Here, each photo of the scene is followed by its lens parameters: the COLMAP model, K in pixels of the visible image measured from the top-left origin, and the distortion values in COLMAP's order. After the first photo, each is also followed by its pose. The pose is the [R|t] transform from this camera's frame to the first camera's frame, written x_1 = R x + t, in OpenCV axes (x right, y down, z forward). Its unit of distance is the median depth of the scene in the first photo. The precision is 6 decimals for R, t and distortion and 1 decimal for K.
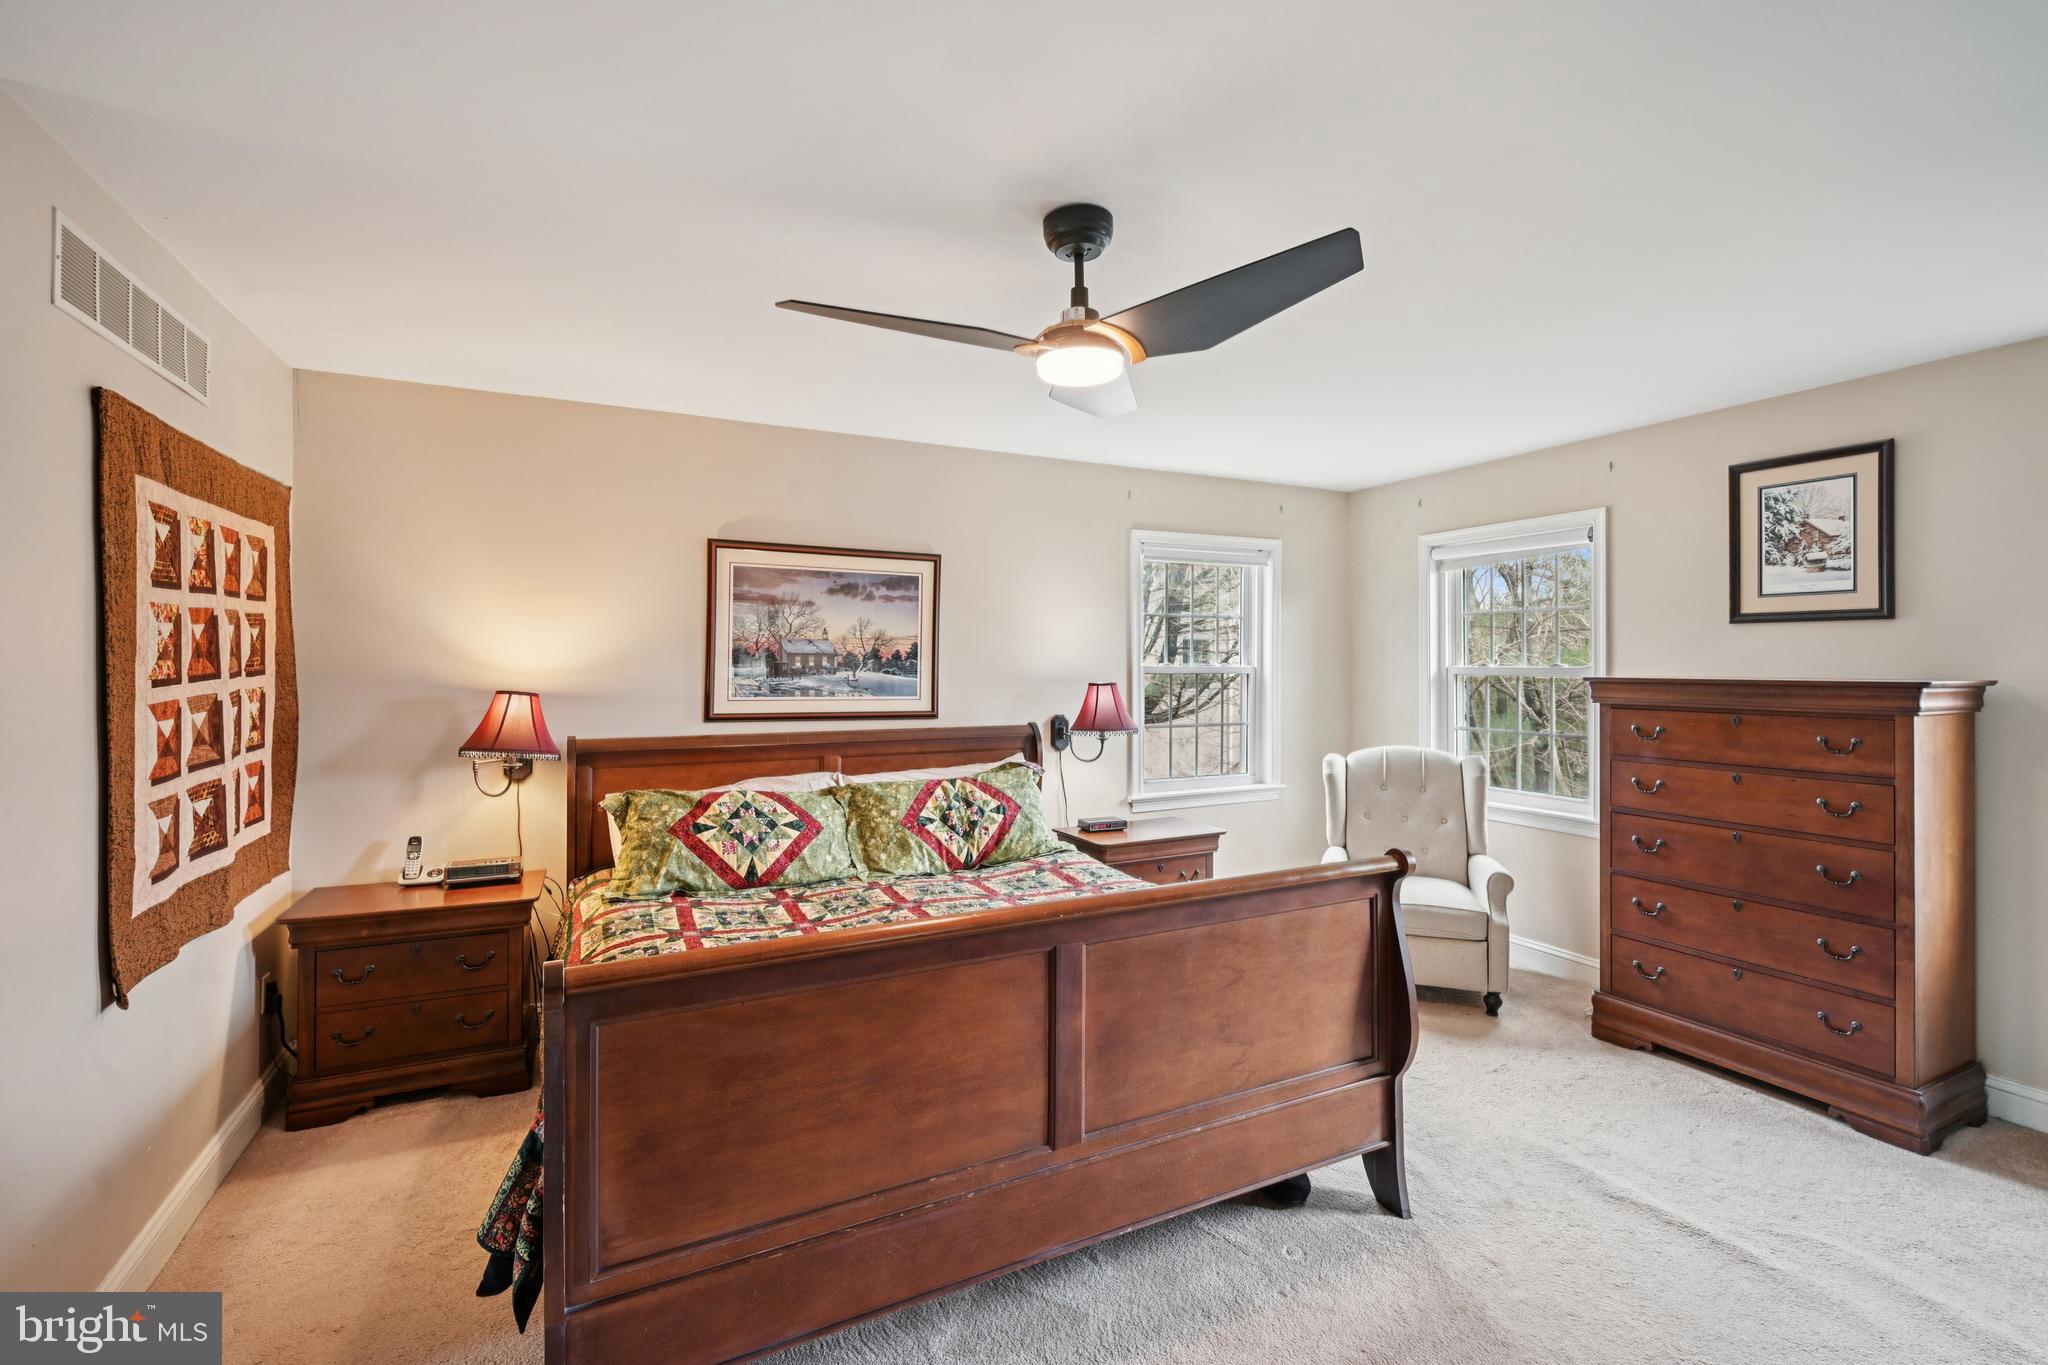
lens RADIAL K [[888.6, 0, 1037.3], [0, 888.6, 645.0], [0, 0, 1]] dist [0.001011, -0.000246]
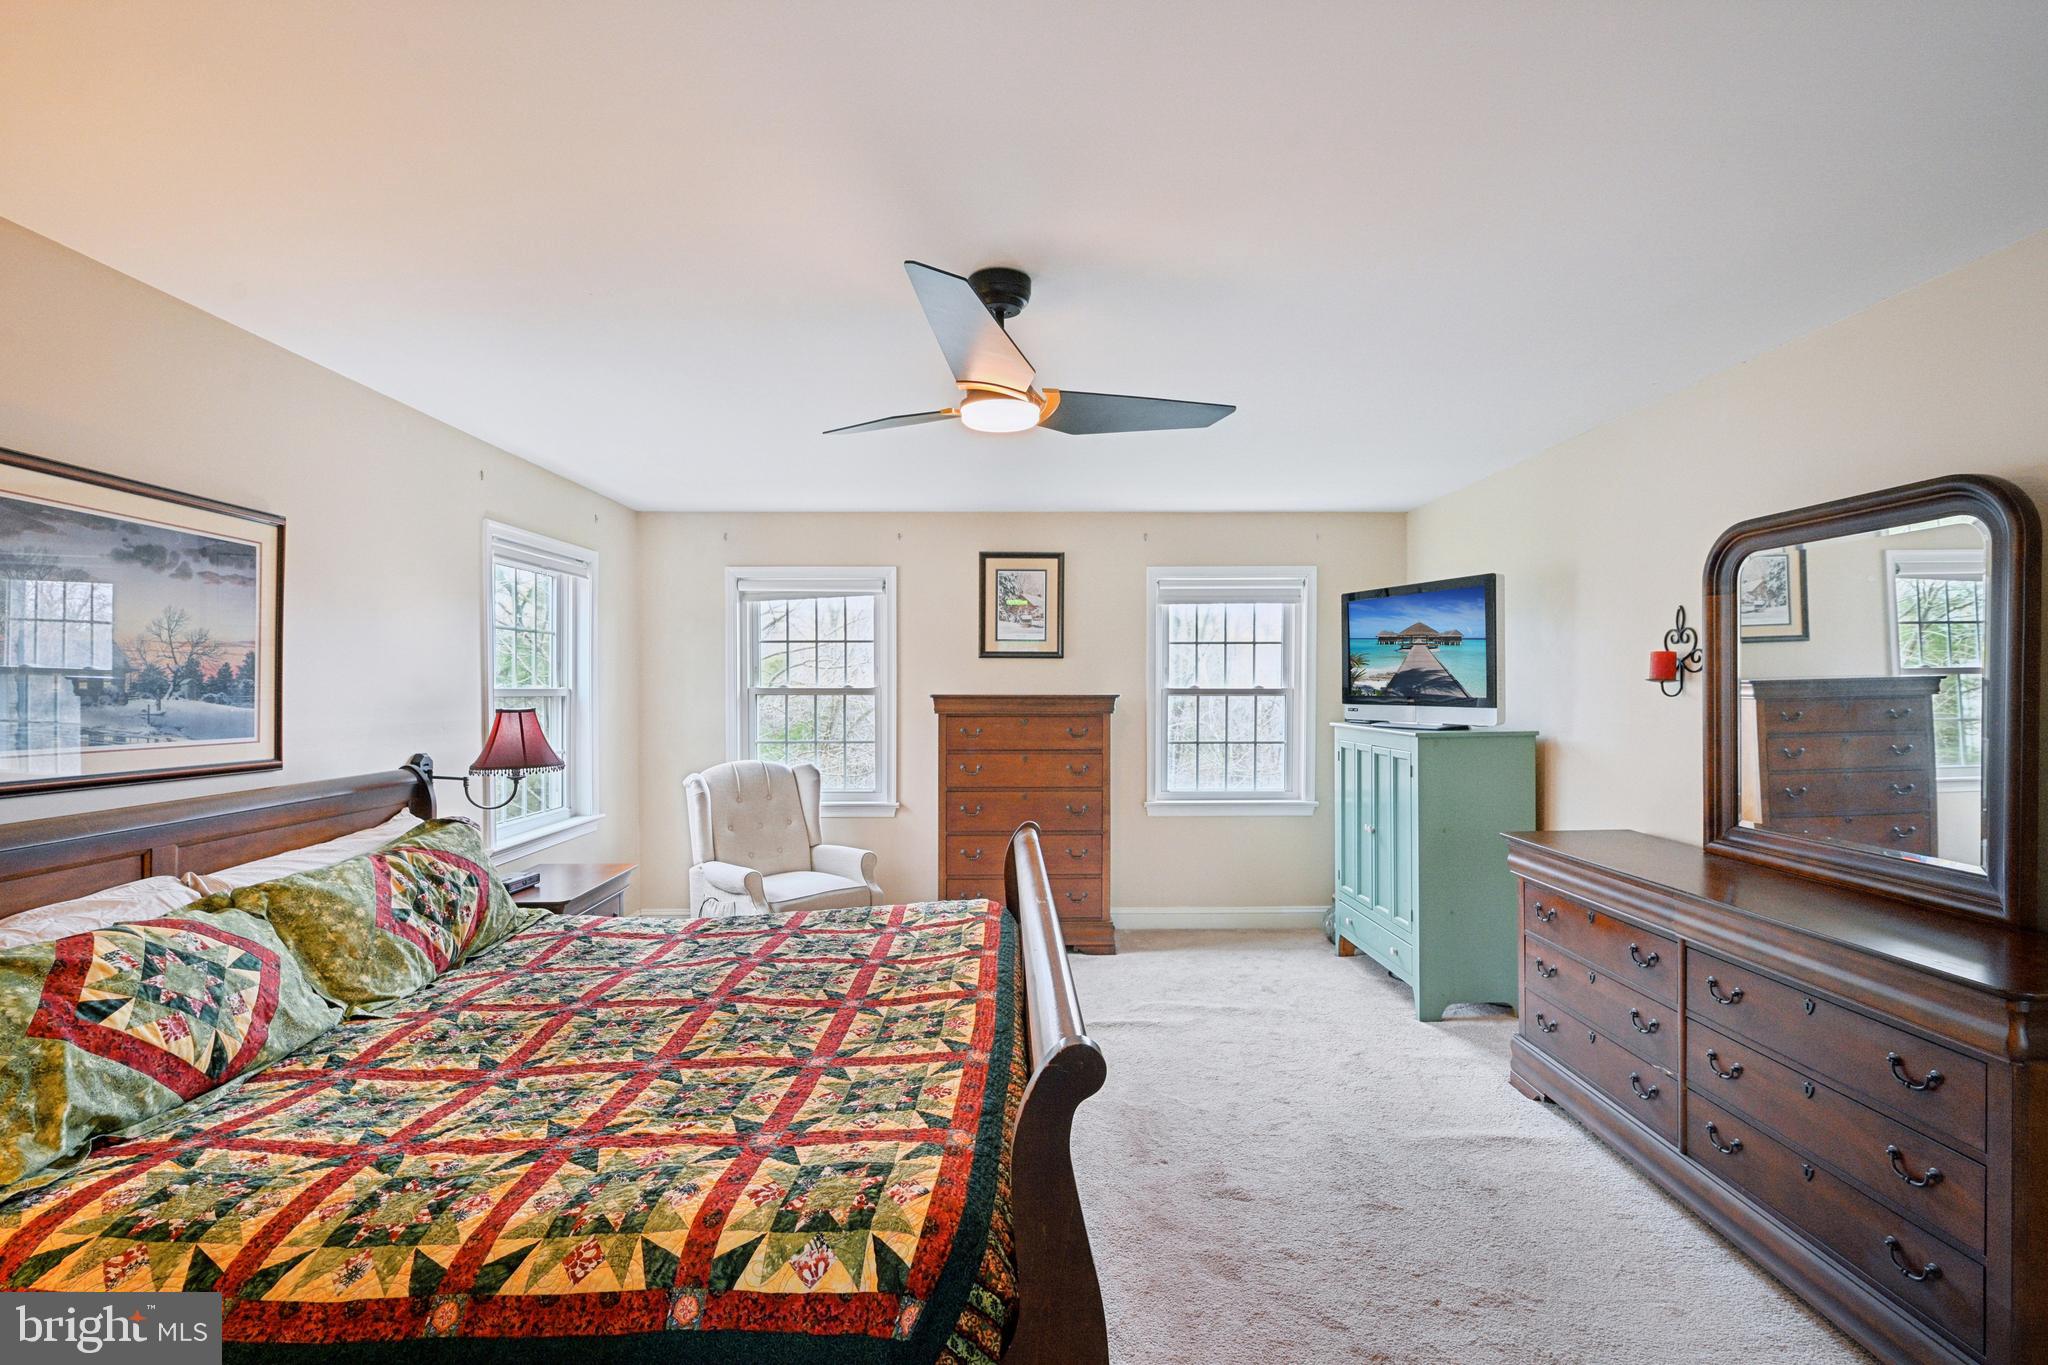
lens RADIAL K [[888.6, 0, 1015.6], [0, 888.6, 688.8], [0, 0, 1]] dist [0.001011, -0.000246]
pose [[0.453904, -0.004718, 0.891038, -0.522392], [-0.018469, 0.999721, 0.014702, 0.004745], [-0.890859, -0.023129, 0.453690, 0.269205]]
